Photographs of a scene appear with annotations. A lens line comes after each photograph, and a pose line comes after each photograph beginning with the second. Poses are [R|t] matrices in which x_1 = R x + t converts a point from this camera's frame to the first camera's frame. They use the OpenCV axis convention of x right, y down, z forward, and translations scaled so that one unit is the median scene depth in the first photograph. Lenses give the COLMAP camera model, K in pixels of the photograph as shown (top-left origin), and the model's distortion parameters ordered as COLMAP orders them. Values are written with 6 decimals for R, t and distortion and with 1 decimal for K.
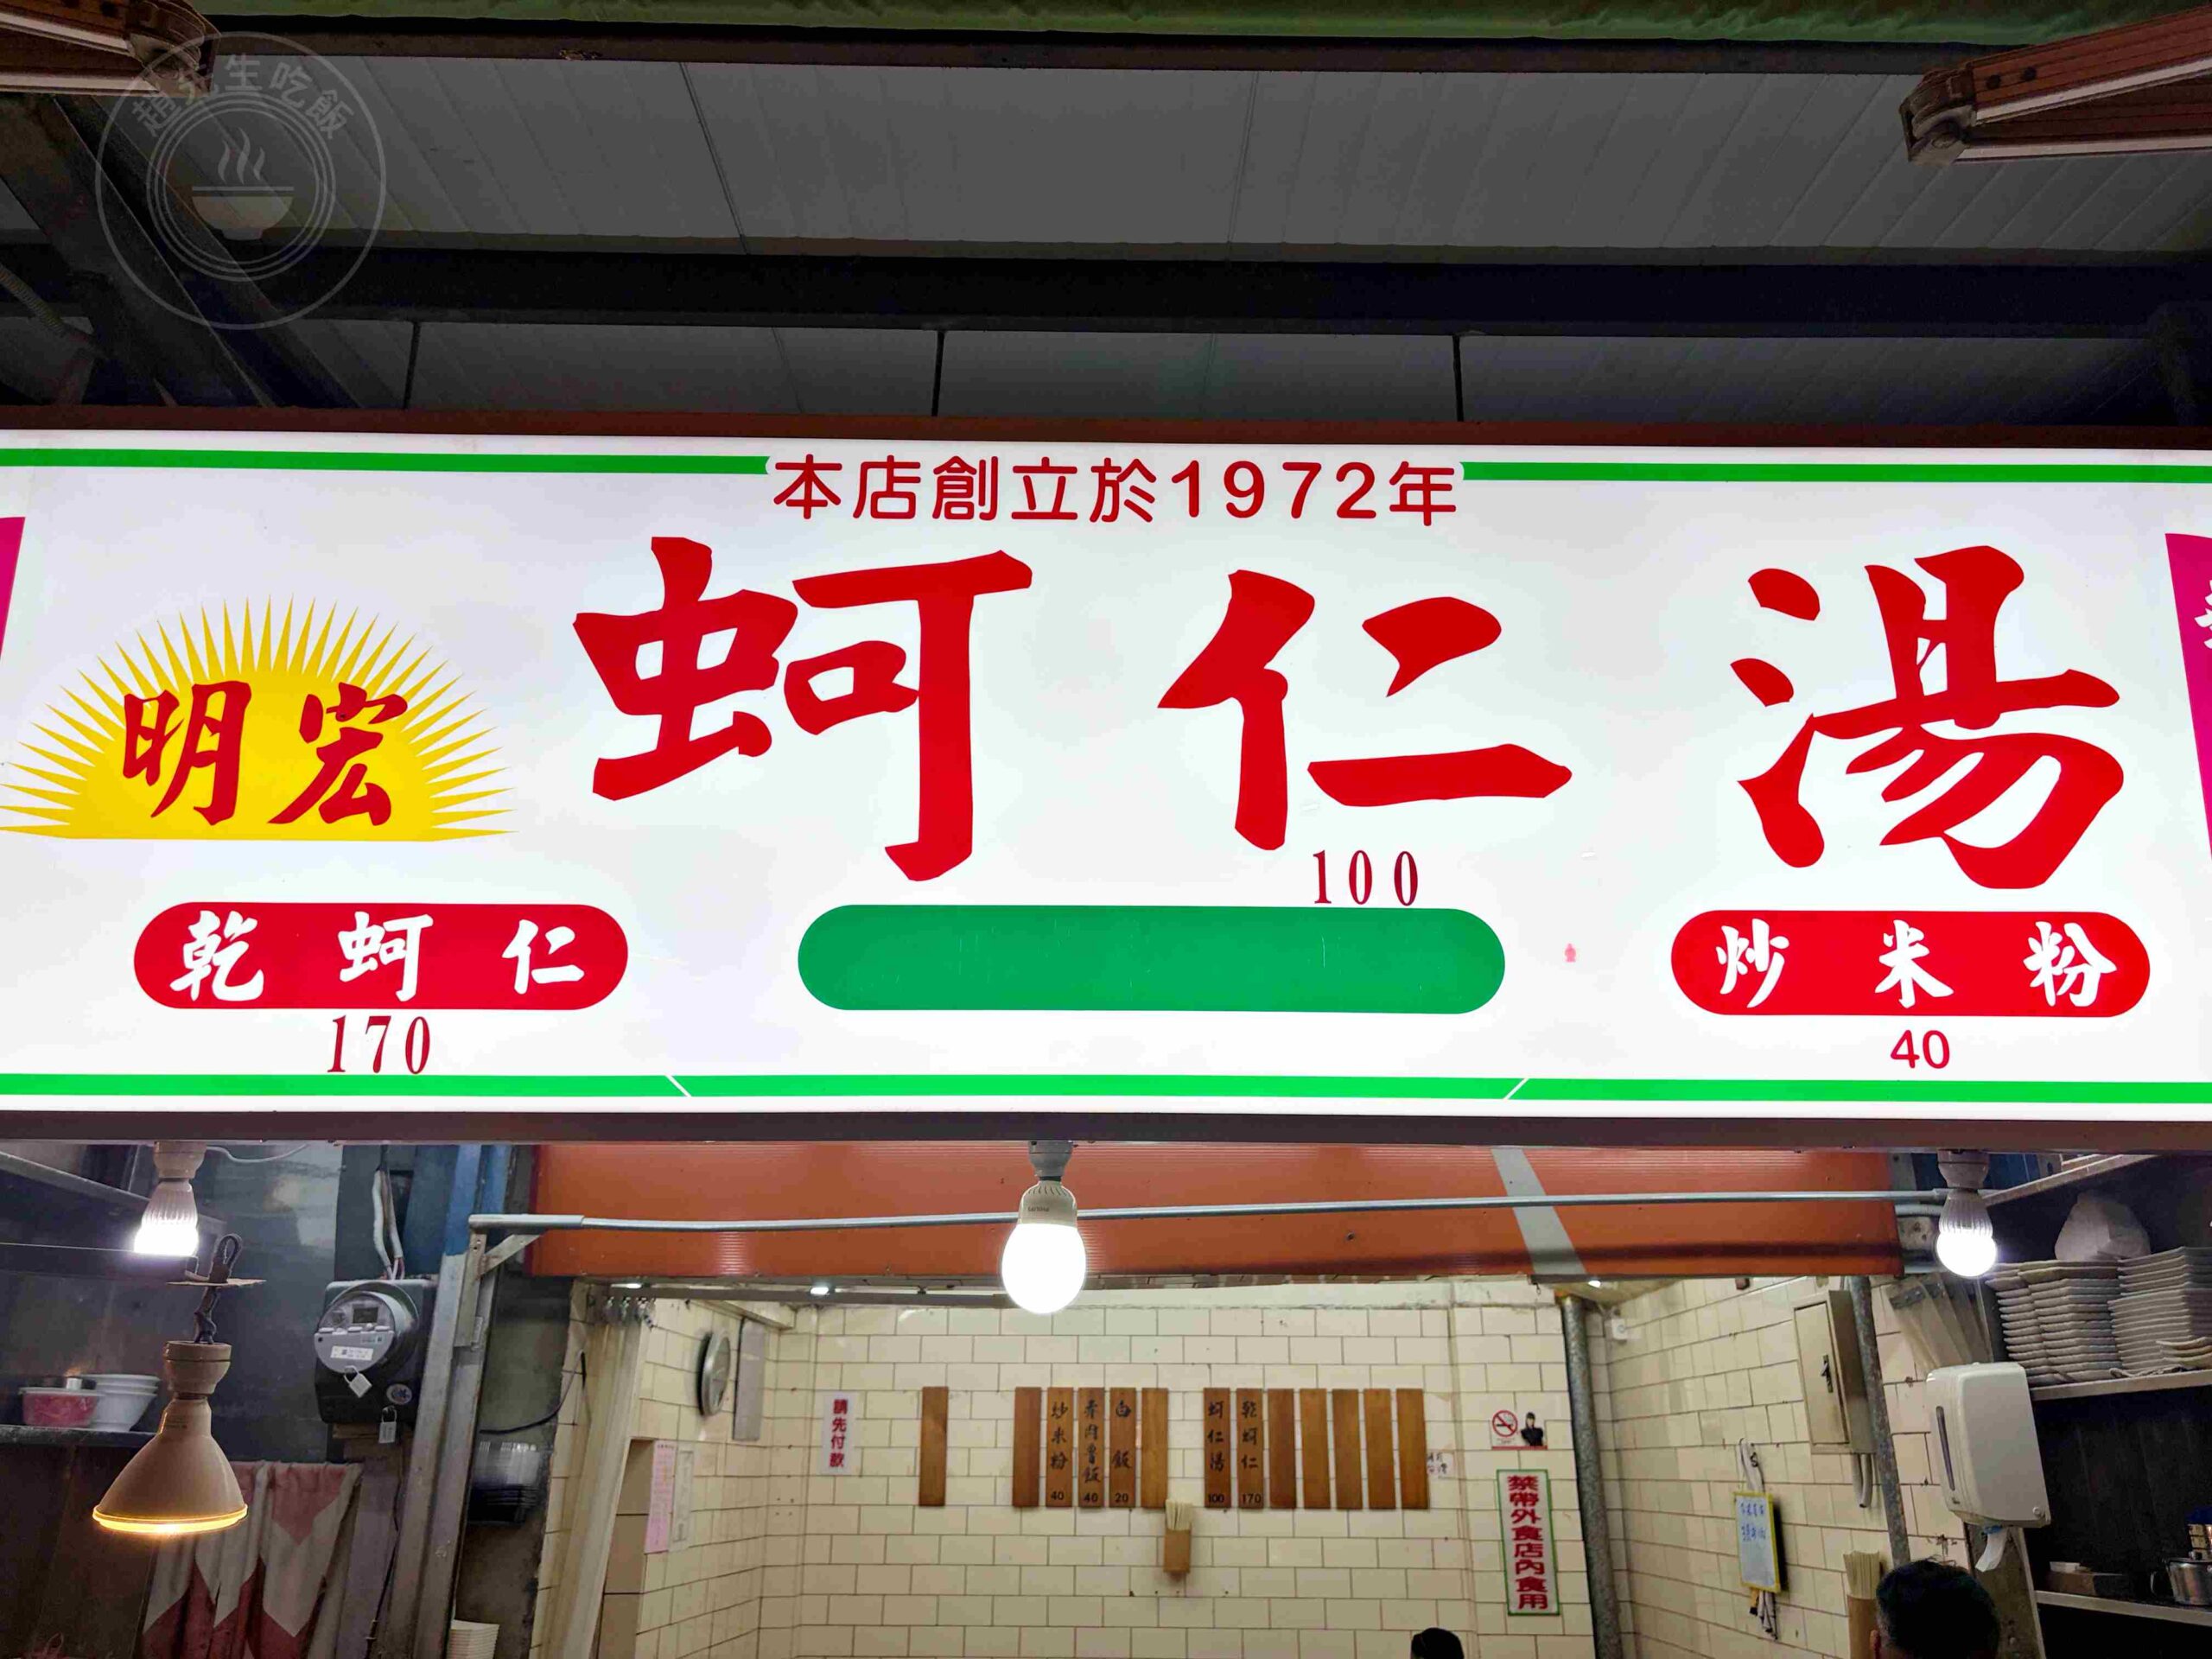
lens RADIAL K [[1679.2, 0, 1113.2], [0, 1679.2, 824.2], [0, 0, 1]] dist [0.048769, -0.044944]
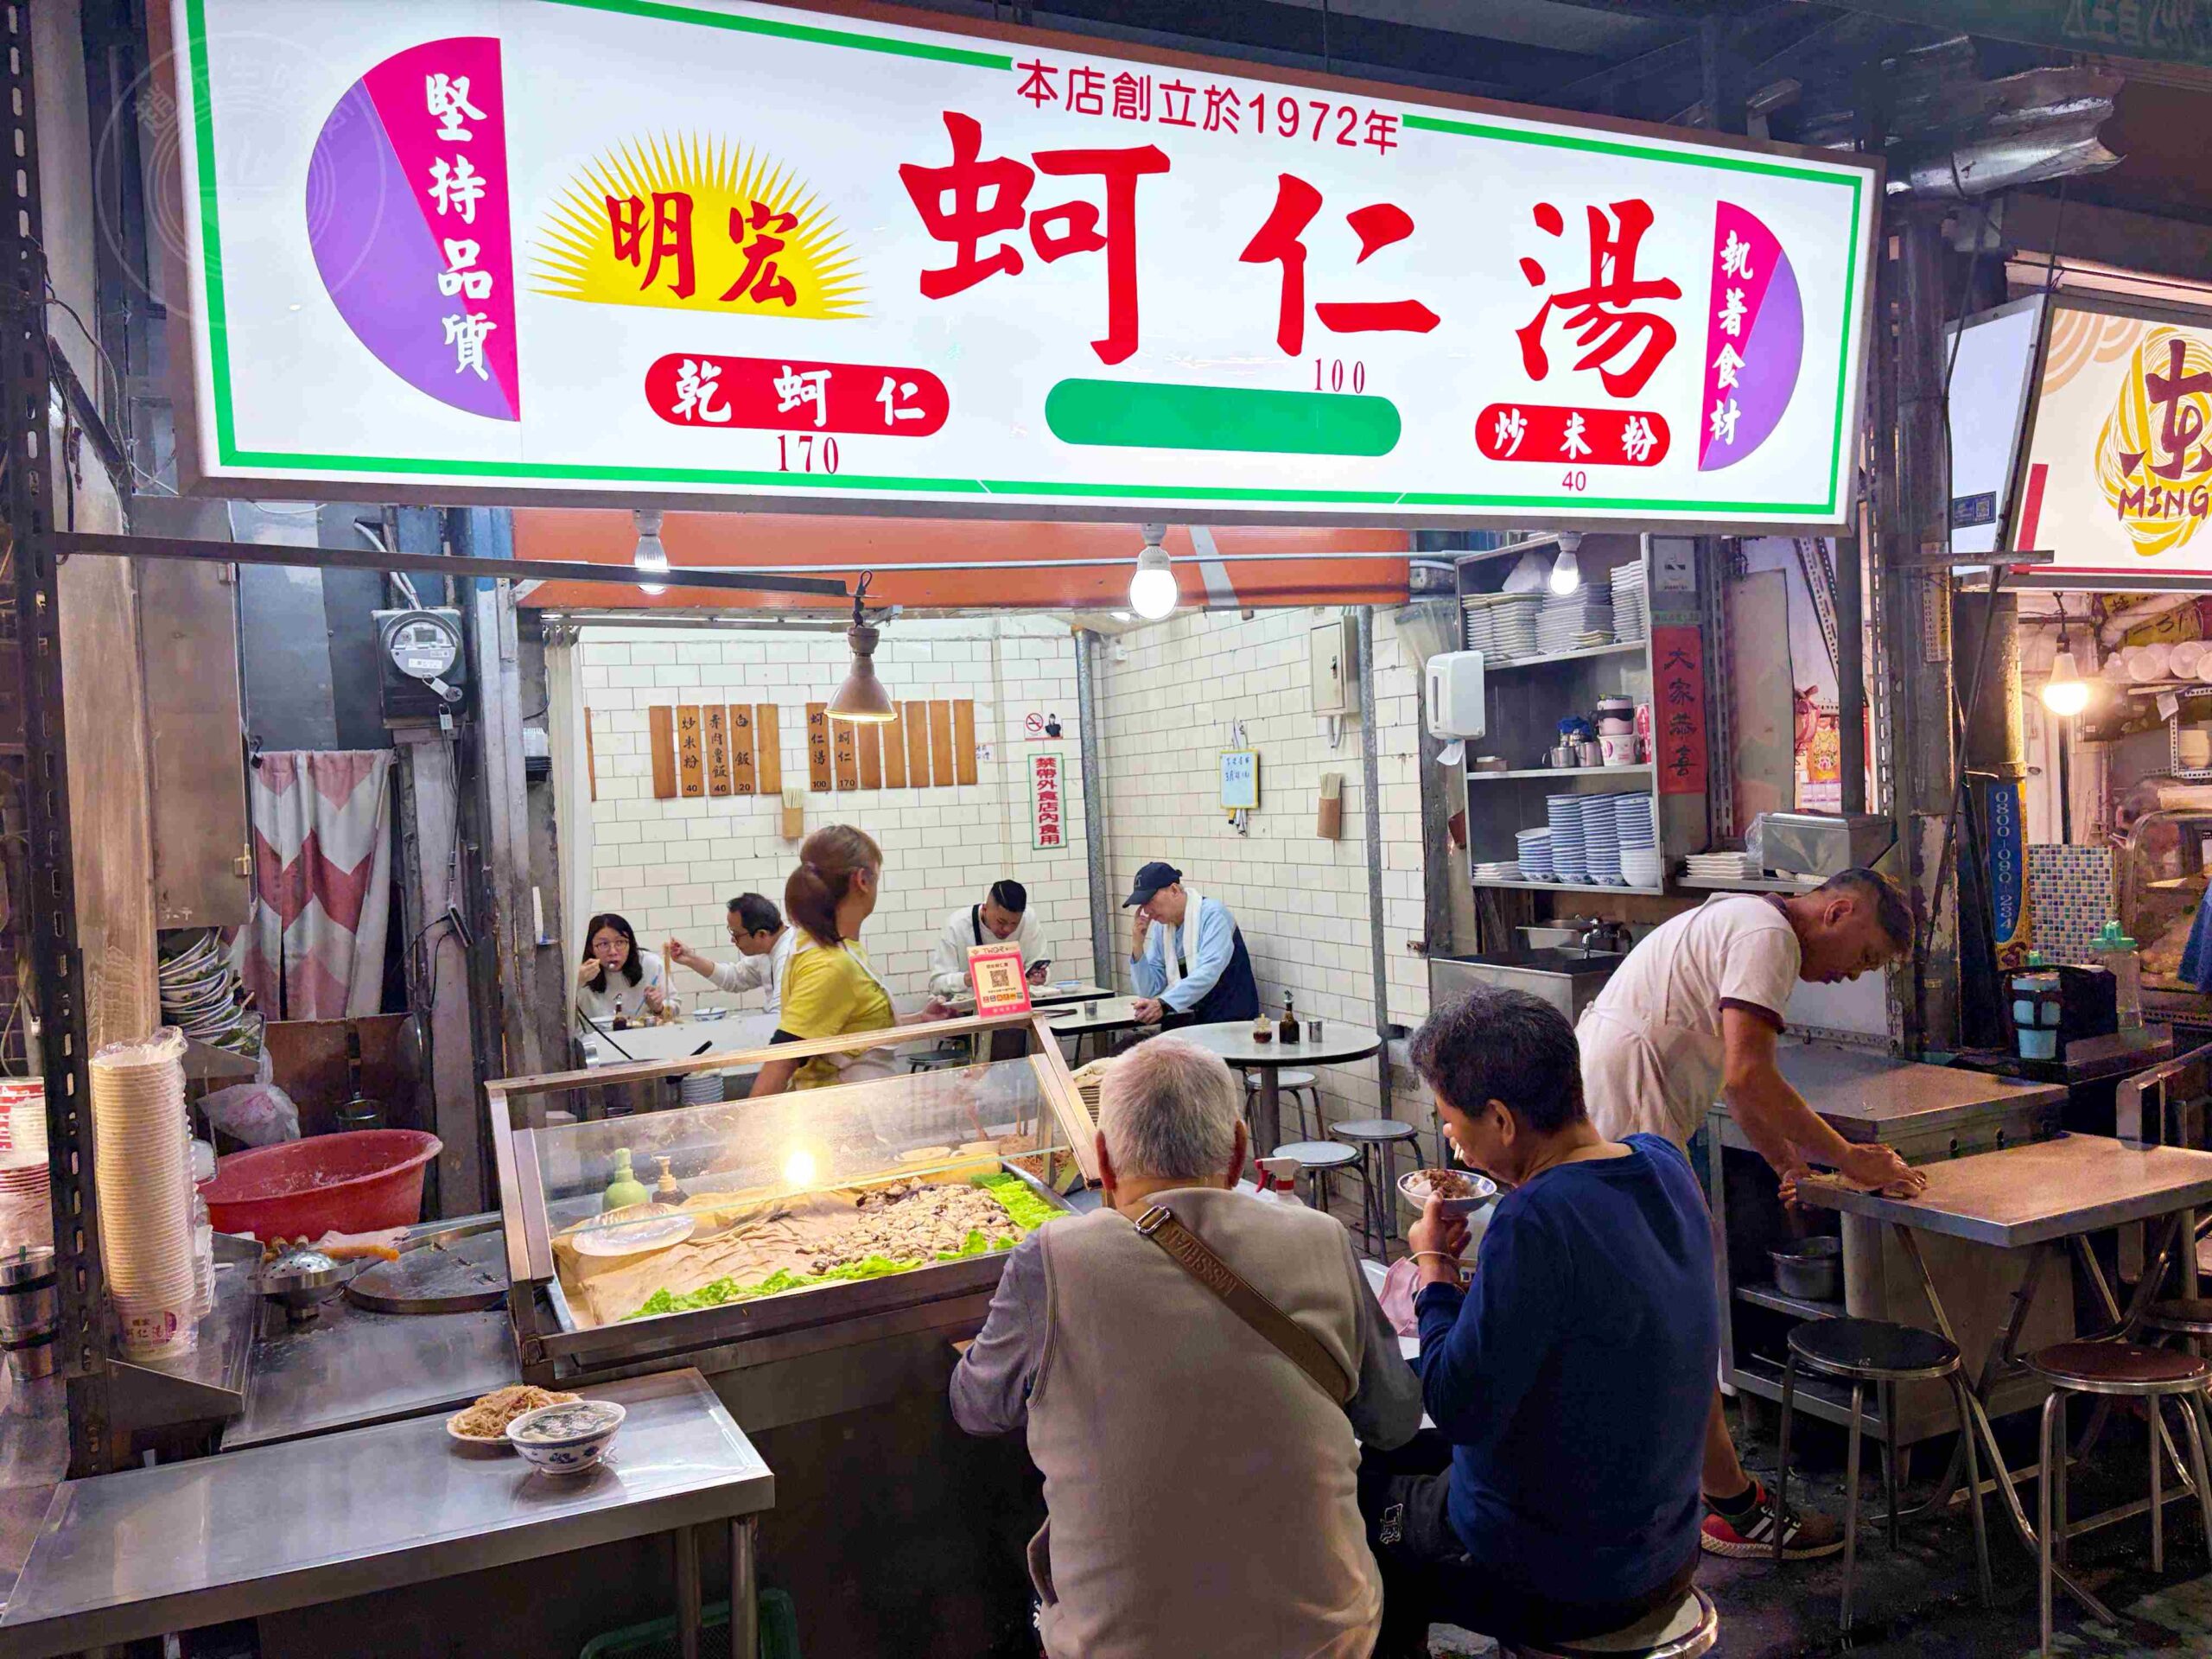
lens RADIAL K [[1680.0, 0, 1113.8], [0, 1680.0, 843.7], [0, 0, 1]] dist [-0.001321, 0.070612]
pose [[0.911182, -0.061873, 0.407331, -0.787409], [-0.096792, 0.928842, 0.357608, -0.116057], [-0.400473, -0.365272, 0.840356, -0.549129]]
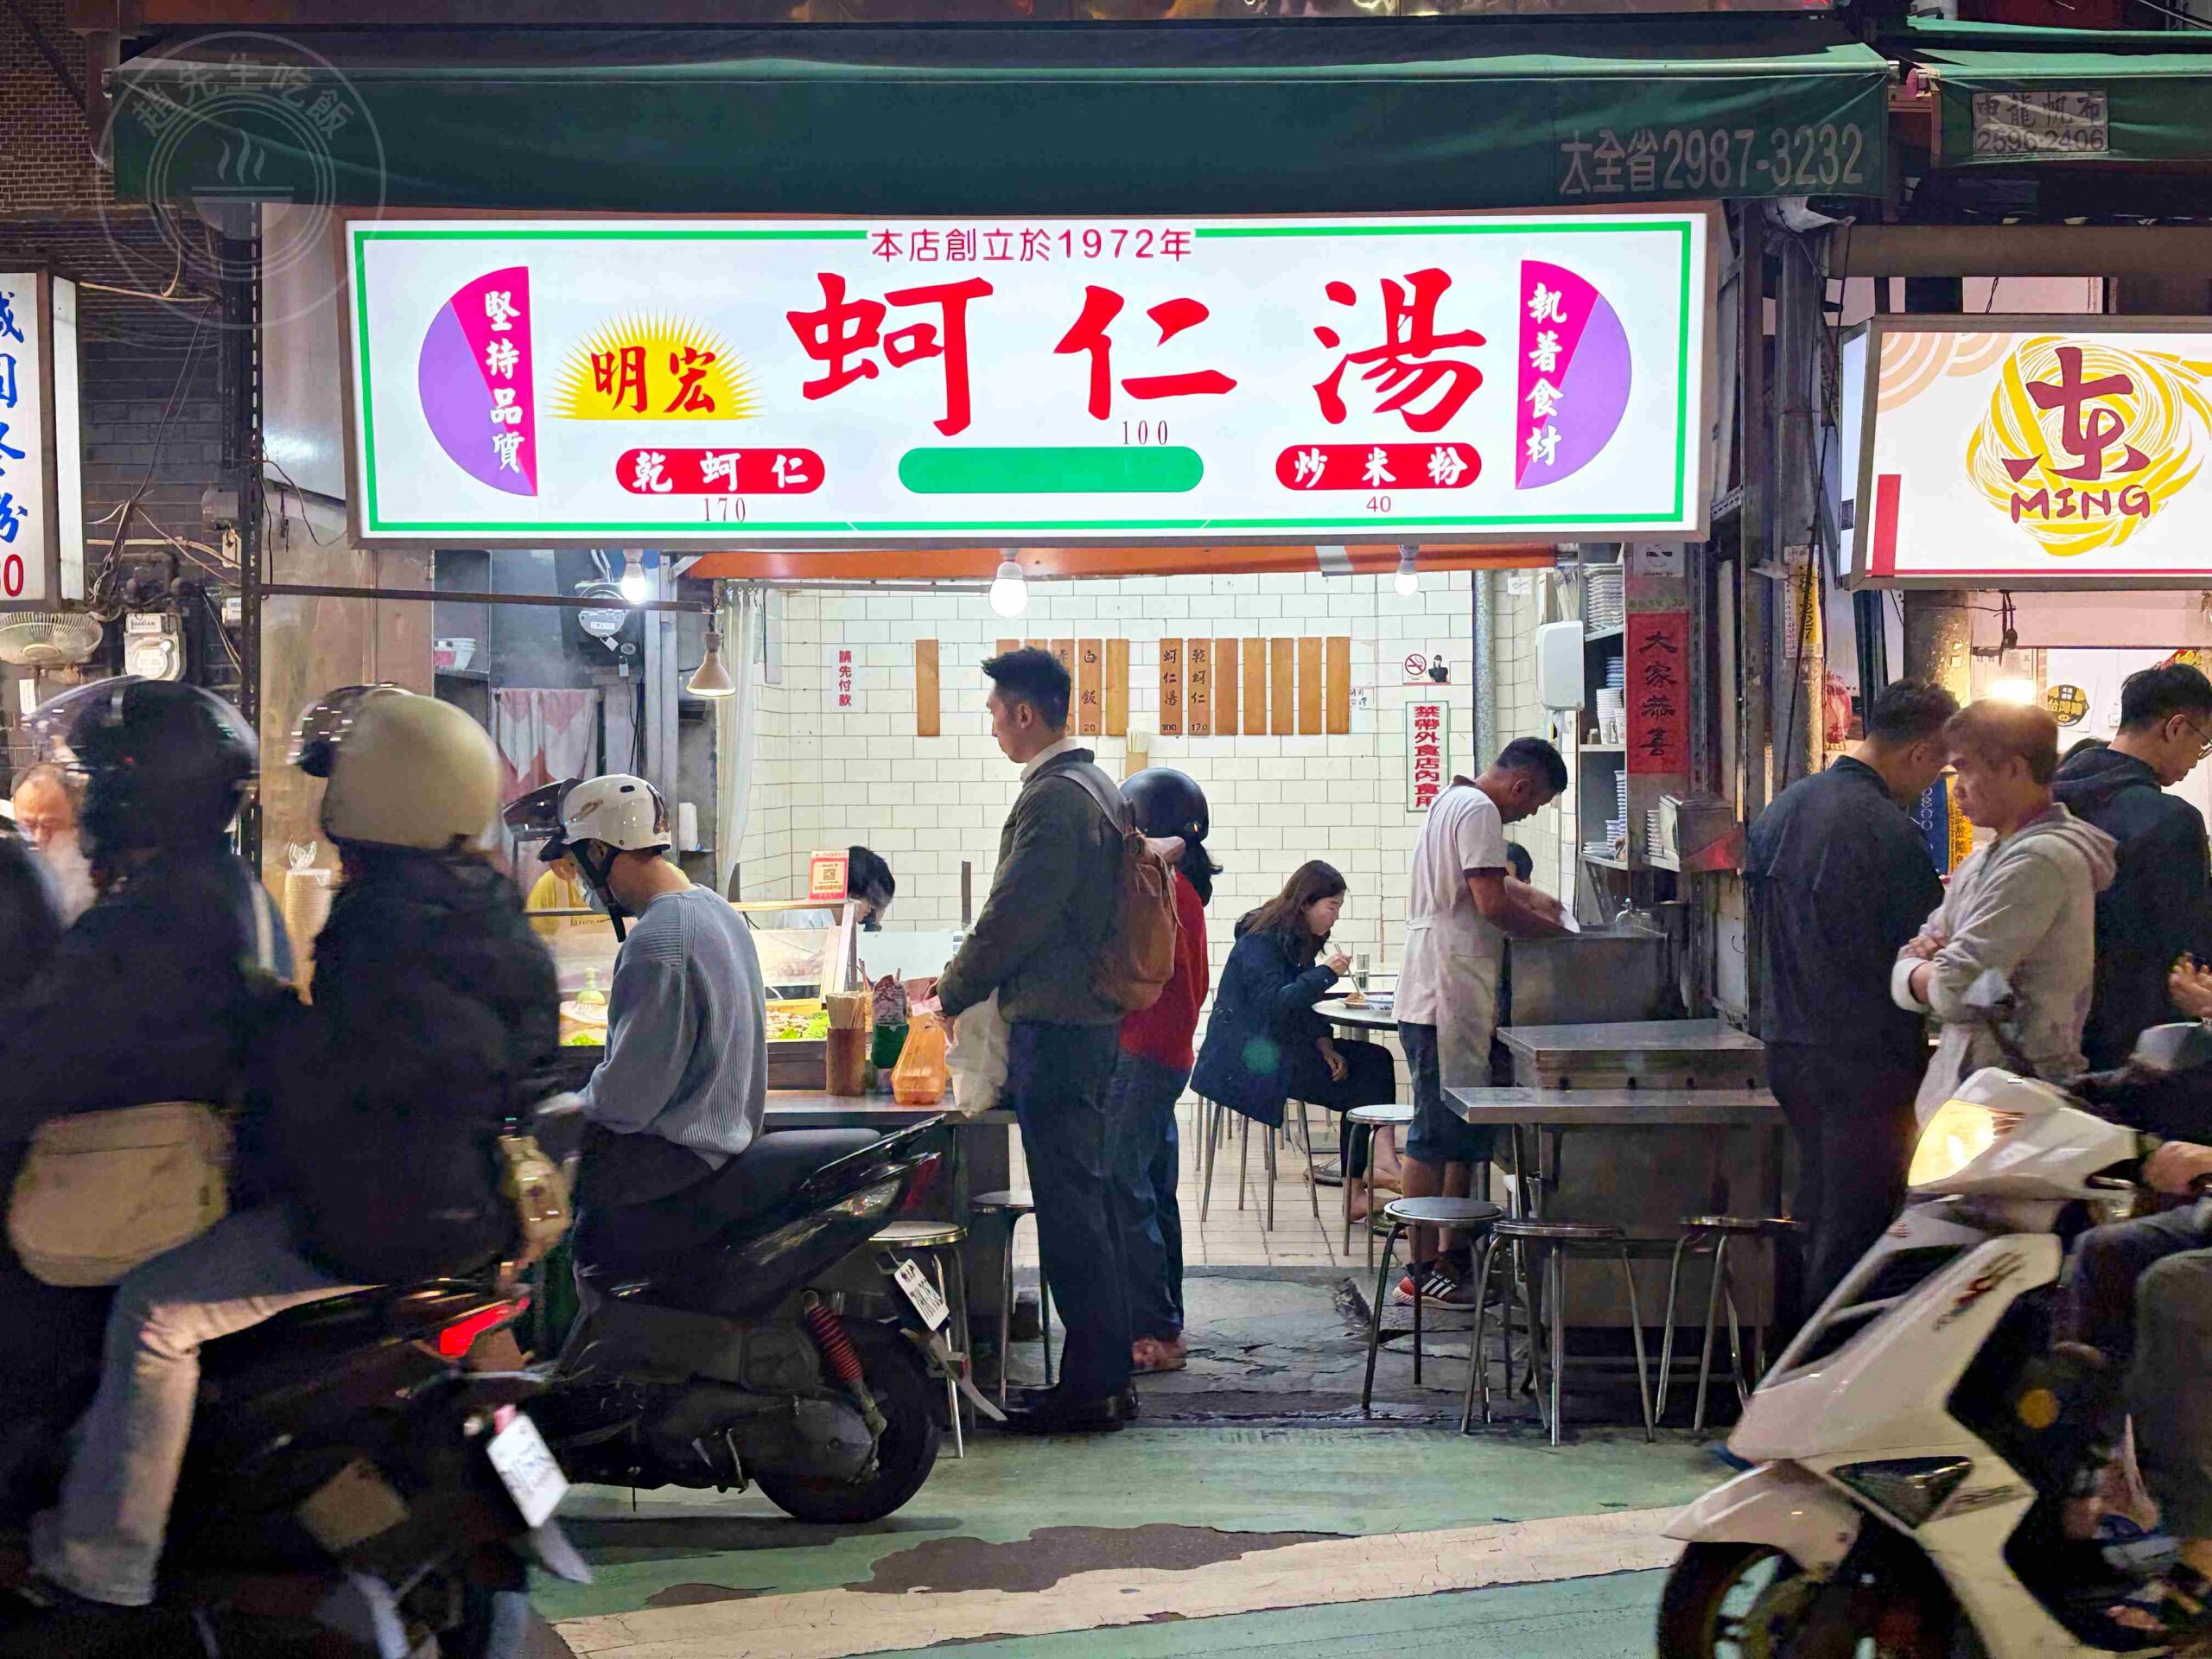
lens RADIAL K [[2921.3, 0, 1106.0], [0, 2921.3, 829.5], [0, 0, 1]] dist [0.172192, -0.005423]
pose [[0.999810, -0.008468, -0.017530, 0.157480], [0.014504, 0.924663, 0.380510, -0.946807], [0.012987, -0.380693, 0.924610, -2.771760]]
